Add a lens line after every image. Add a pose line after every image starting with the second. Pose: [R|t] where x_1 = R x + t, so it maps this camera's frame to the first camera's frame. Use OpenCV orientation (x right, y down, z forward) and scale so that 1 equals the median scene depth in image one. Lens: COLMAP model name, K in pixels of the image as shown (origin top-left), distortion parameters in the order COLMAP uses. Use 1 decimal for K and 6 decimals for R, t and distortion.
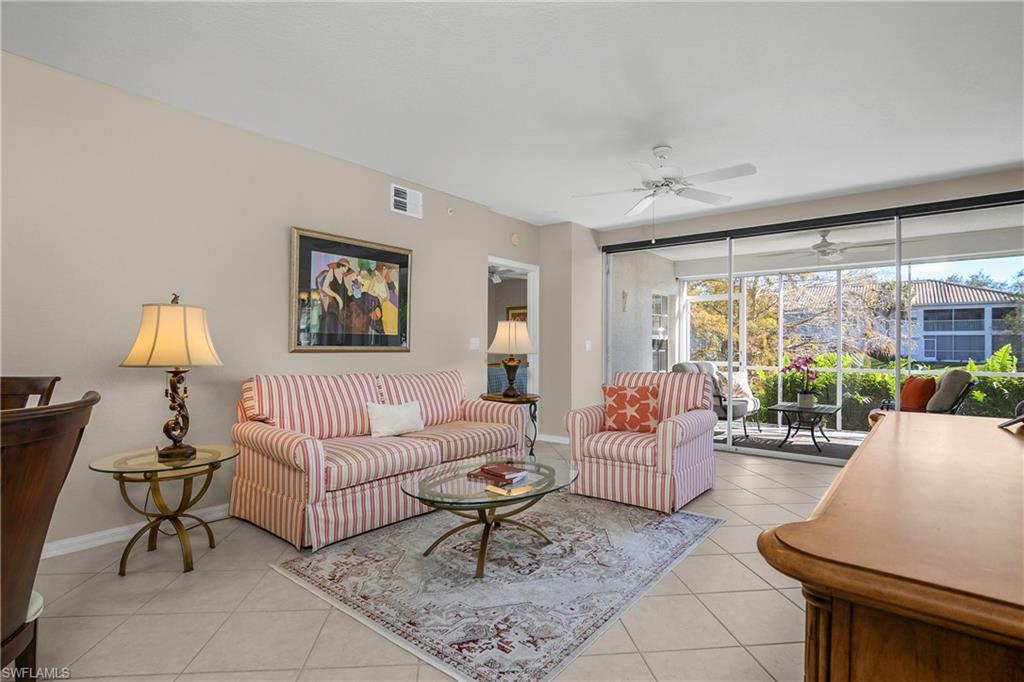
lens RADIAL K [[502.0, 0, 512.0], [0, 502.0, 341.0], [0, 0, 1]] dist [0.005056, 0.000602]
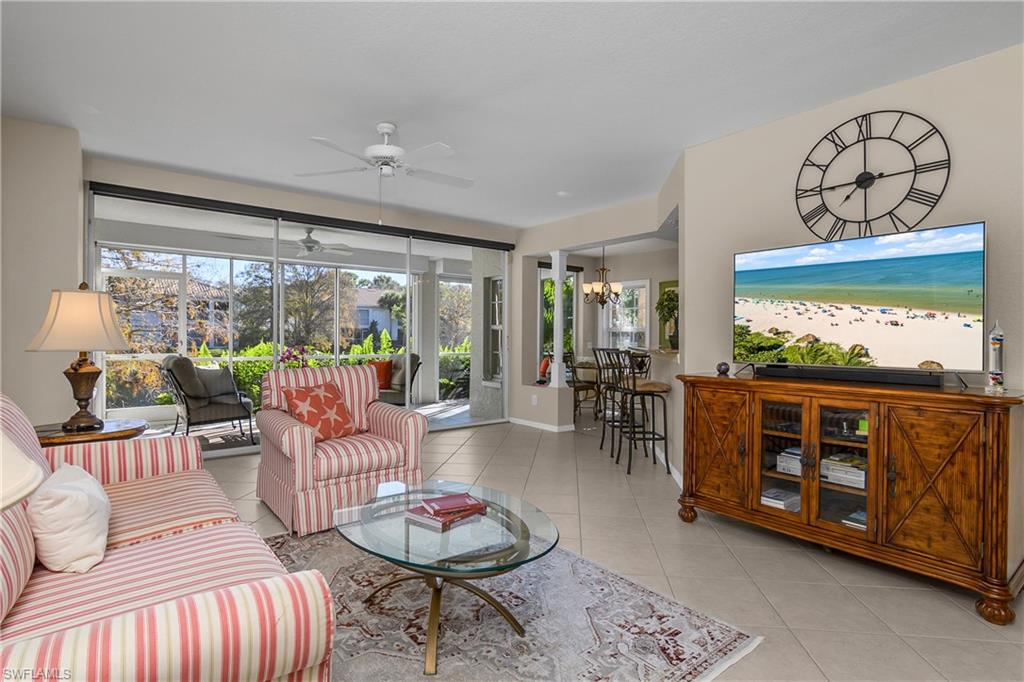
lens RADIAL K [[515.4, 0, 499.9], [0, 515.4, 332.6], [0, 0, 1]] dist [-0.006136, -0.000804]
pose [[0.220086, 0.004426, 0.975470, -0.539775], [-0.014987, 0.999887, -0.001156, -0.000744], [-0.975365, -0.014365, 0.220128, 0.537458]]
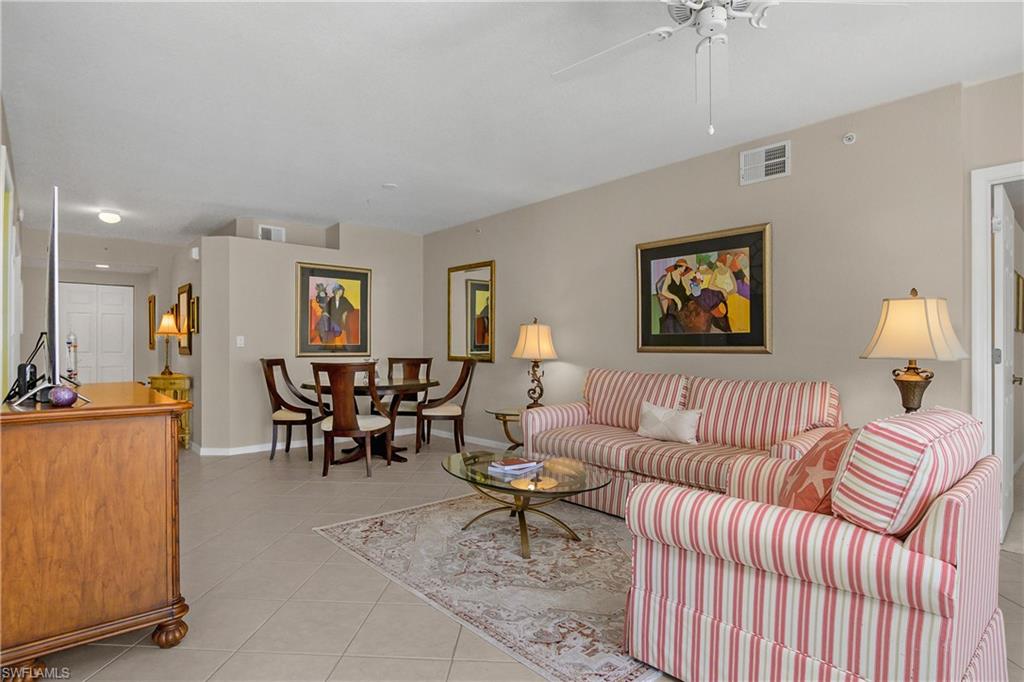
lens RADIAL K [[526.8, 0, 498.3], [0, 526.8, 343.9], [0, 0, 1]] dist [-0.006766, 0.000451]
pose [[-0.161473, -0.011377, -0.986811, 0.758808], [0.004590, 0.999914, -0.012279, 0.016276], [0.986866, -0.006512, -0.161407, 0.809531]]
